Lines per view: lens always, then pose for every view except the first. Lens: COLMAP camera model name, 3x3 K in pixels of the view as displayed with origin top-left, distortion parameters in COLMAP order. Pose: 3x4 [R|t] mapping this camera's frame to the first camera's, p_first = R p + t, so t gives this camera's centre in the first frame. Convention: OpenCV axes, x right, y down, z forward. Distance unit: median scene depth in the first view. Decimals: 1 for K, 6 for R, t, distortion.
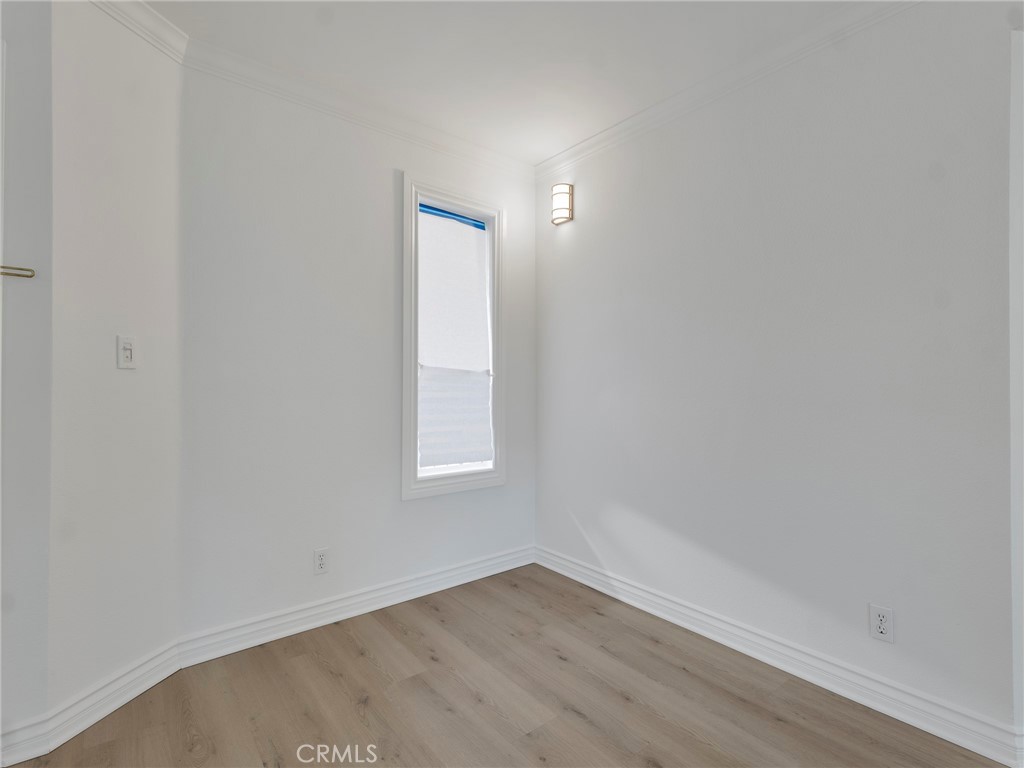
lens RADIAL K [[490.5, 0, 509.7], [0, 490.5, 385.8], [0, 0, 1]] dist [-0.001157, 0.000515]
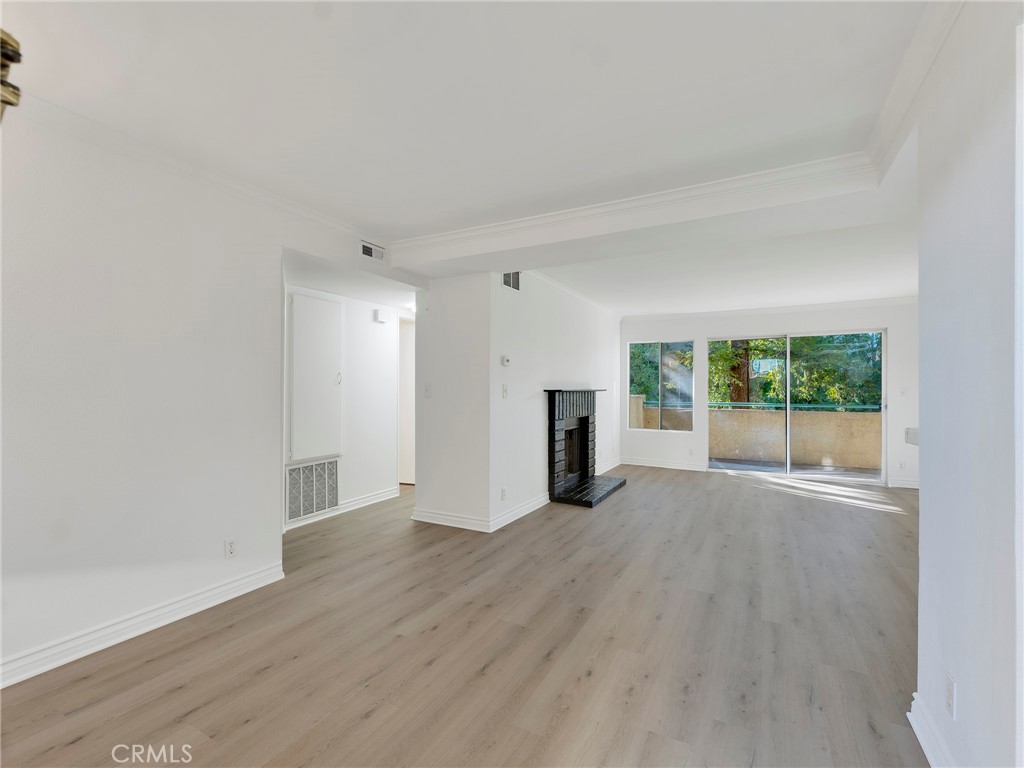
lens RADIAL K [[459.5, 0, 509.8], [0, 459.5, 390.4], [0, 0, 1]] dist [0.003066, -0.001672]
pose [[-0.385585, -0.010005, 0.922618, -0.718995], [-0.010434, 0.999925, 0.006483, -0.056328], [-0.922613, -0.007127, -0.385661, 0.475319]]
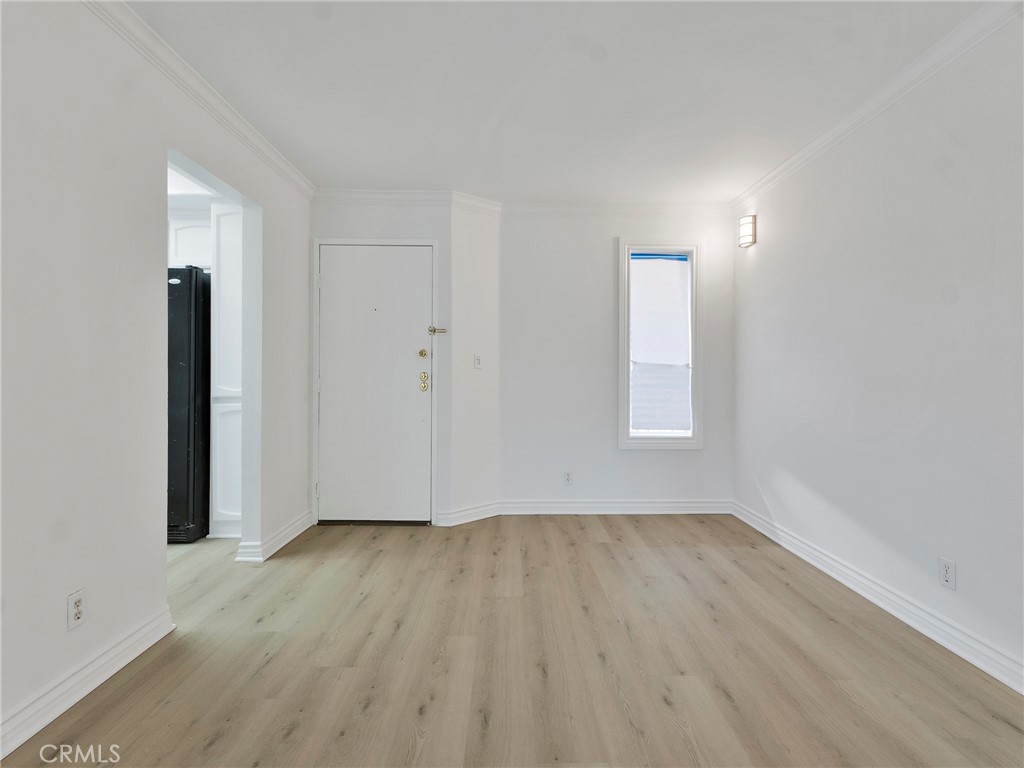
lens RADIAL K [[459.5, 0, 511.3], [0, 459.5, 379.9], [0, 0, 1]] dist [0.003066, -0.001672]
pose [[0.785234, 0.001328, -0.619198, 0.405612], [0.003221, 0.999975, 0.006230, 0.003363], [0.619191, -0.006886, 0.785210, -0.346685]]
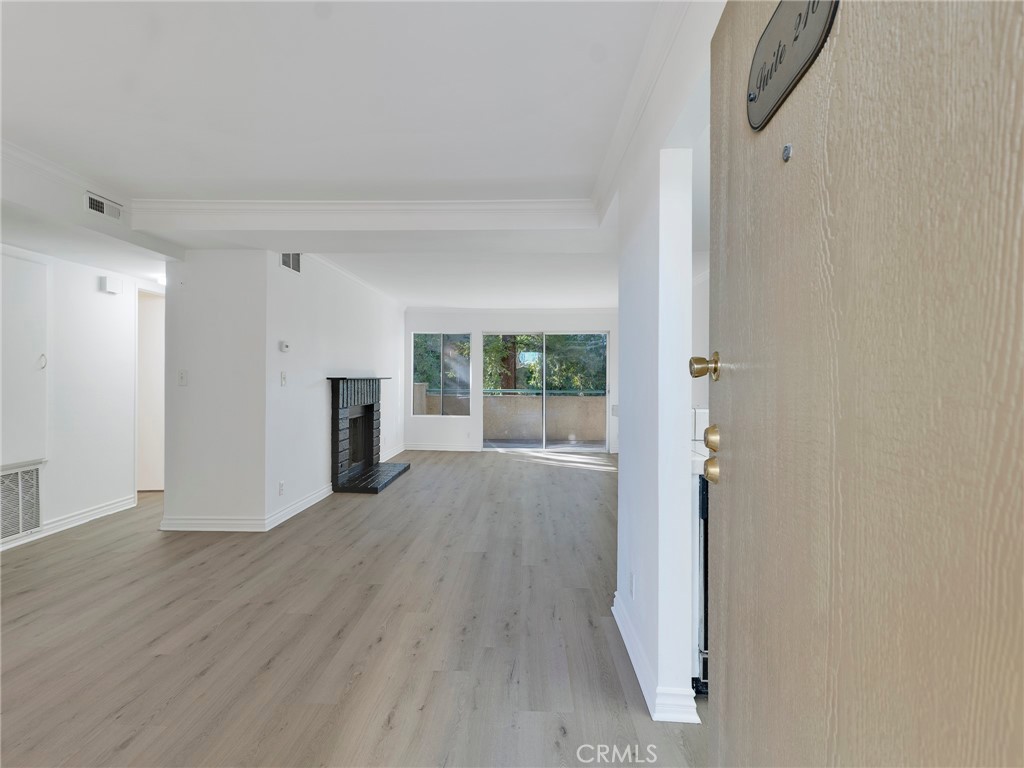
lens RADIAL K [[459.5, 0, 512.2], [0, 459.5, 379.5], [0, 0, 1]] dist [0.003066, -0.001672]
pose [[-0.761433, -0.012440, 0.648124, -0.781101], [-0.014809, 0.999889, 0.001793, -0.054239], [-0.648074, -0.008233, -0.761533, 0.535561]]
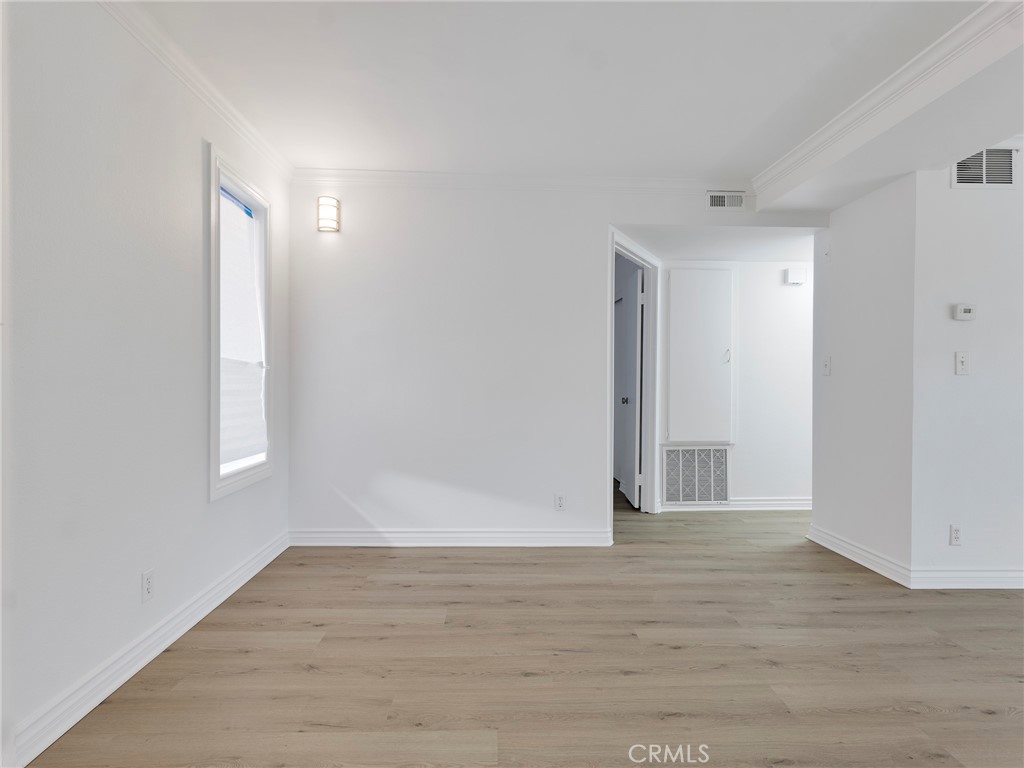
lens RADIAL K [[490.5, 0, 509.7], [0, 490.5, 385.5], [0, 0, 1]] dist [-0.001157, 0.000515]
pose [[0.599192, -0.007902, 0.800566, -0.602710], [-0.007585, 0.999850, 0.015547, -0.003859], [-0.800570, -0.015388, 0.599042, 0.000061]]
